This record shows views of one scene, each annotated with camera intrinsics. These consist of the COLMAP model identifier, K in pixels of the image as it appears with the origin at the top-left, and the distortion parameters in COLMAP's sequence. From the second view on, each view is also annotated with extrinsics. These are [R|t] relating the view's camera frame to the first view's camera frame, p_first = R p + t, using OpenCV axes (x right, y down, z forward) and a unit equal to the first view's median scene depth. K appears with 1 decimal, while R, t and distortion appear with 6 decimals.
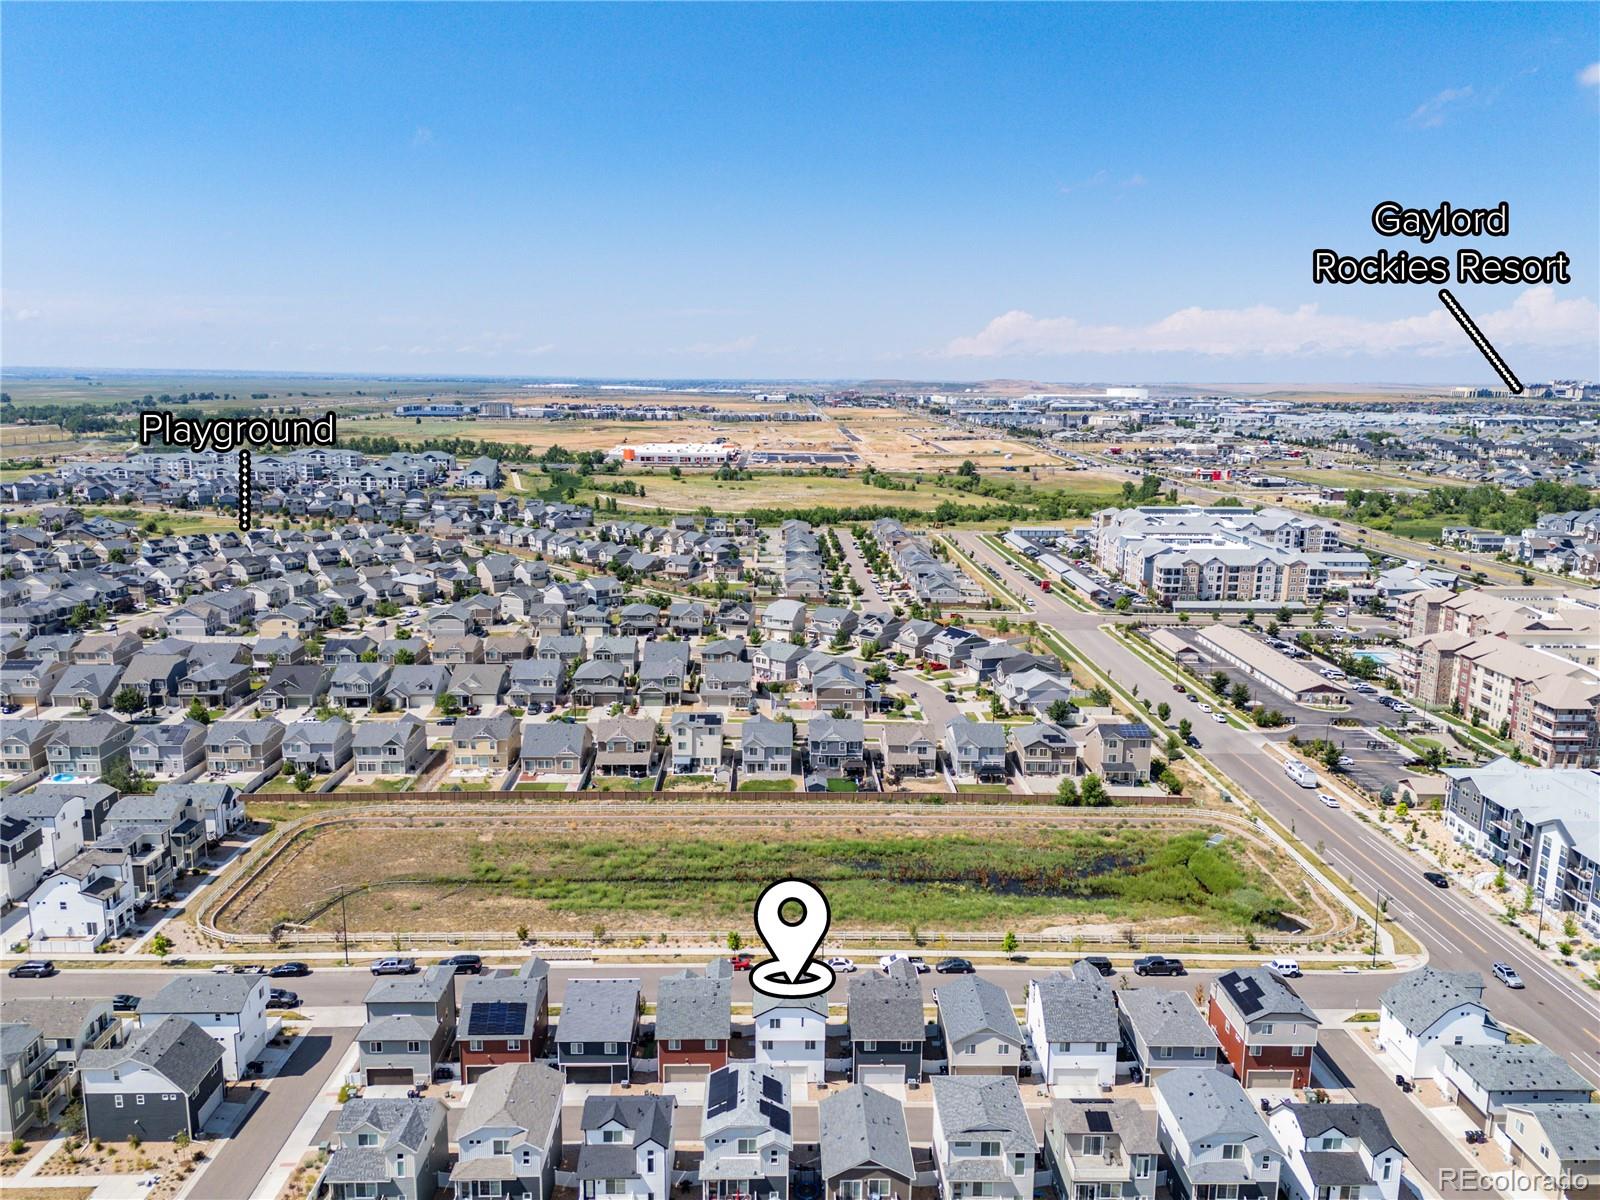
lens RADIAL K [[1192.9, 0, 795.1], [0, 1192.9, 575.3], [0, 0, 1]] dist [0.072930, -0.004349]
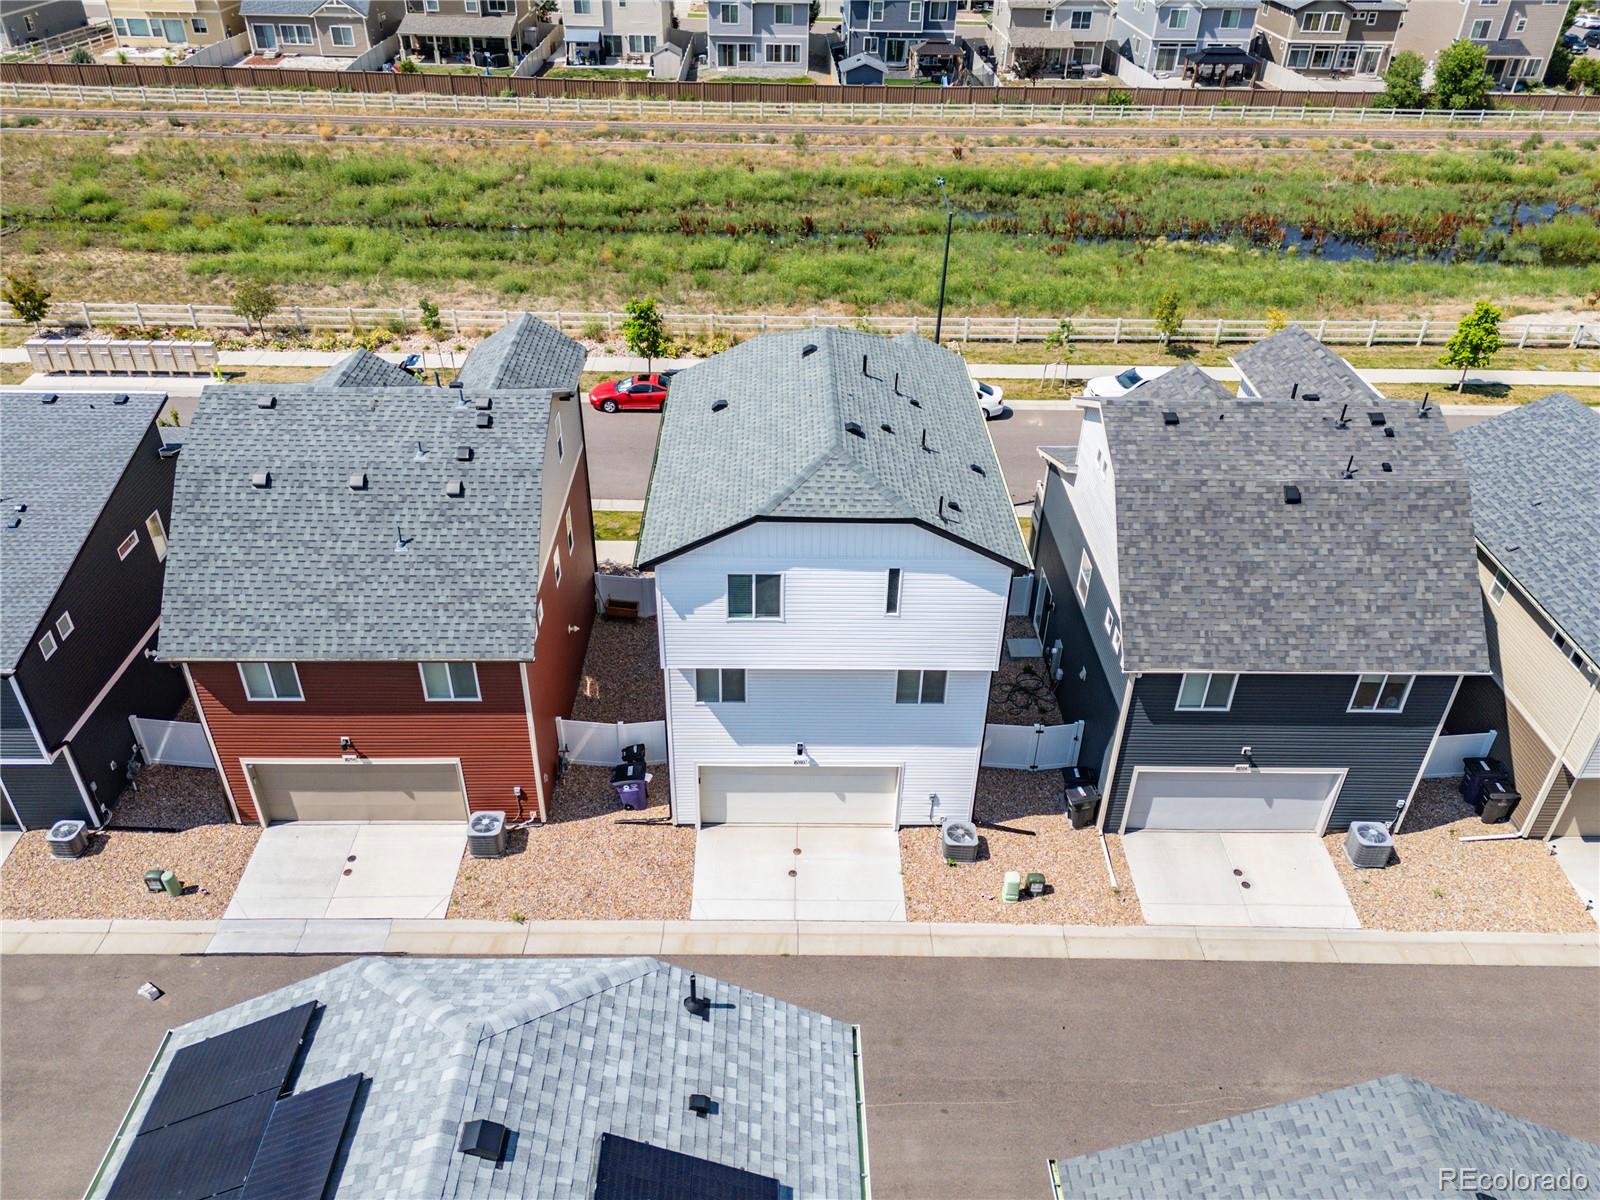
lens RADIAL K [[1184.2, 0, 800.0], [0, 1184.2, 600.0], [0, 0, 1]] dist [0.059078, -0.048800]
pose [[0.999948, 0.010024, 0.001729, -0.005994], [-0.009862, 0.913698, 0.406275, 0.188060], [0.002493, -0.406271, 0.913749, 0.527045]]
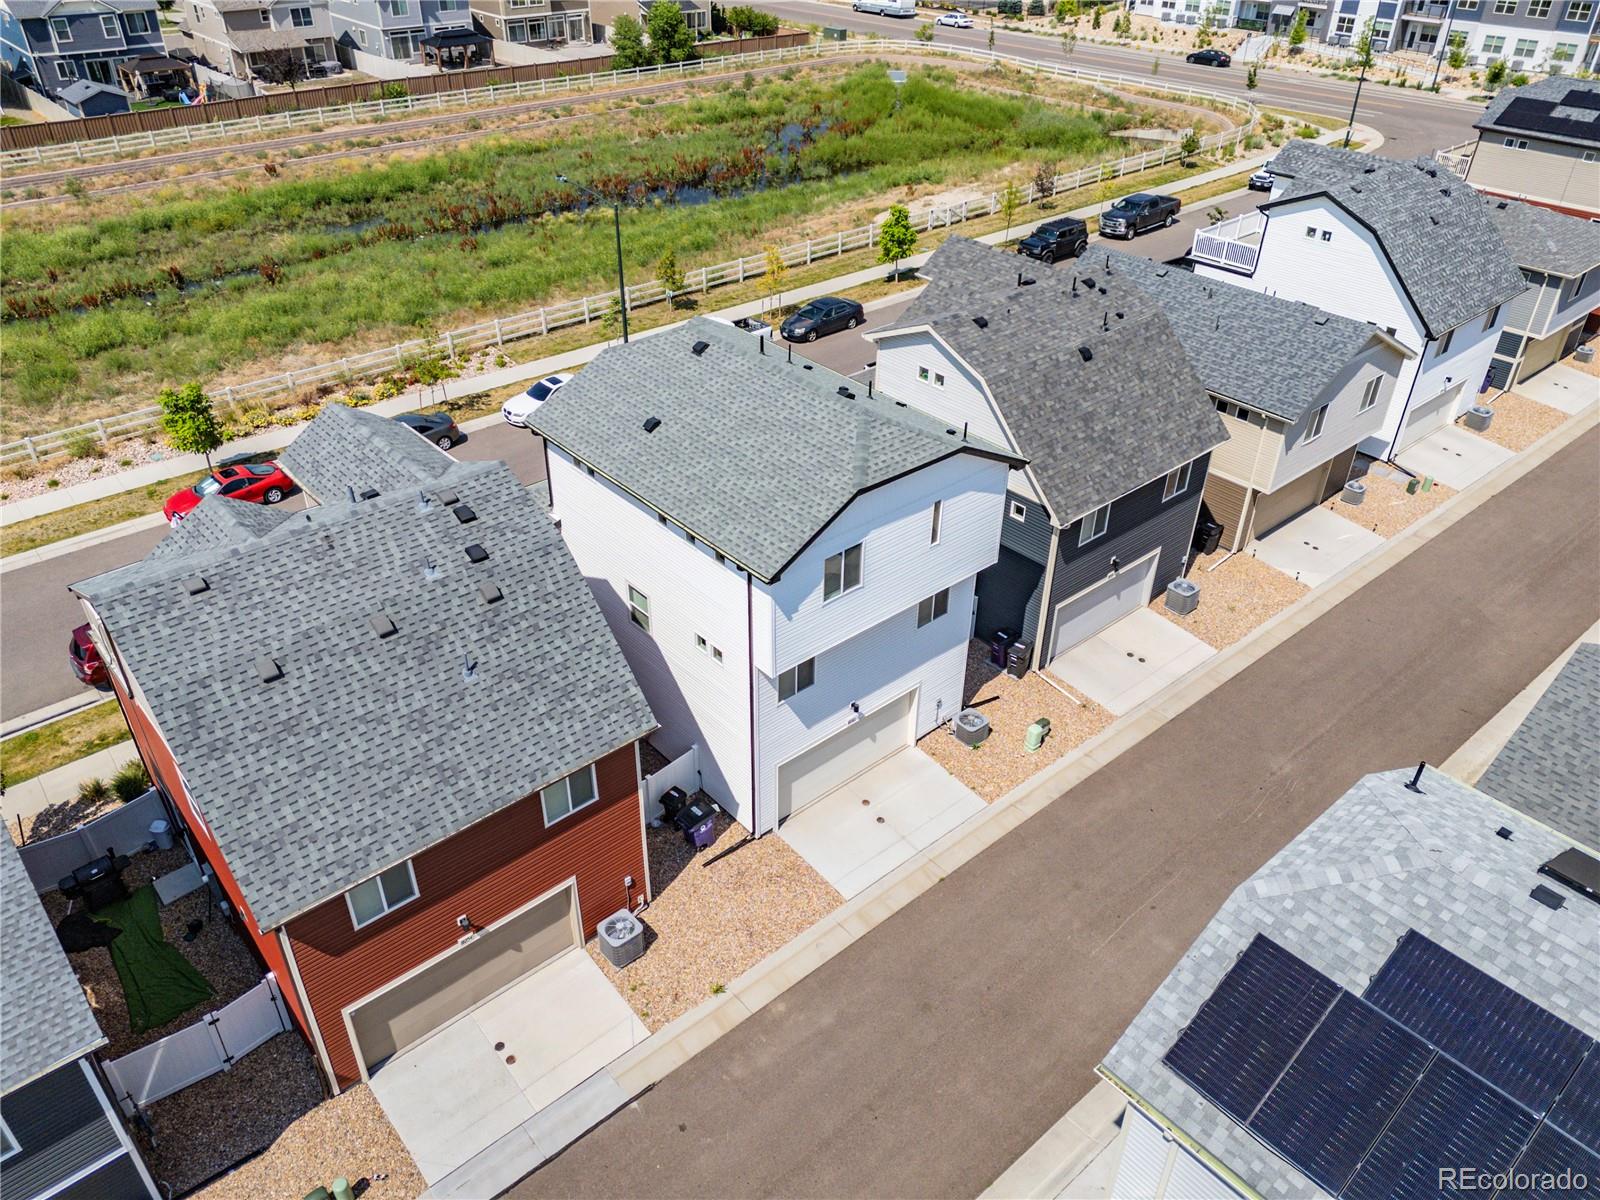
lens RADIAL K [[1184.2, 0, 800.0], [0, 1184.2, 600.0], [0, 0, 1]] dist [0.059078, -0.048800]
pose [[0.763614, -0.360018, 0.535986, -0.085583], [0.106628, 0.889036, 0.445247, 0.182918], [-0.636808, -0.282846, 0.717268, 0.550635]]
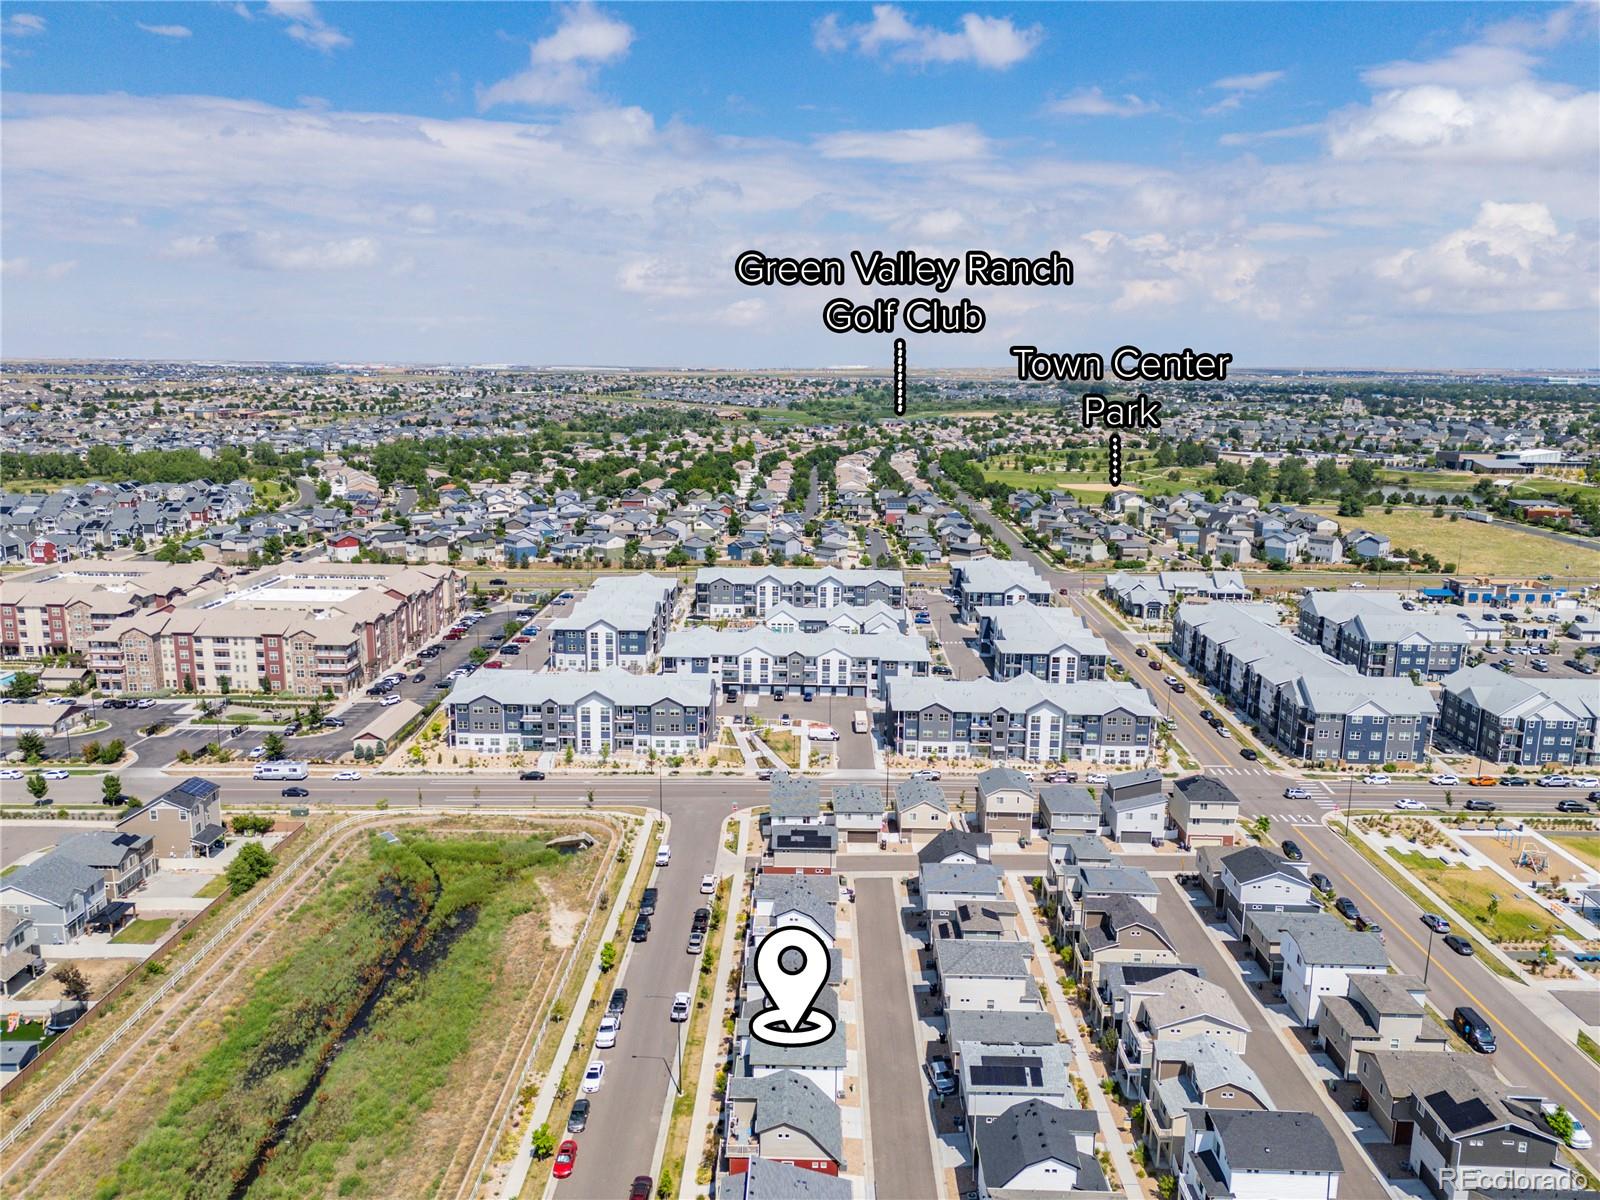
lens RADIAL K [[1184.2, 0, 800.0], [0, 1184.2, 600.0], [0, 0, 1]] dist [0.059078, -0.048800]
pose [[0.028884, -0.207032, 0.977908, -0.547312], [0.156313, 0.967215, 0.200151, -0.108236], [-0.987285, 0.147079, 0.060299, 0.592892]]
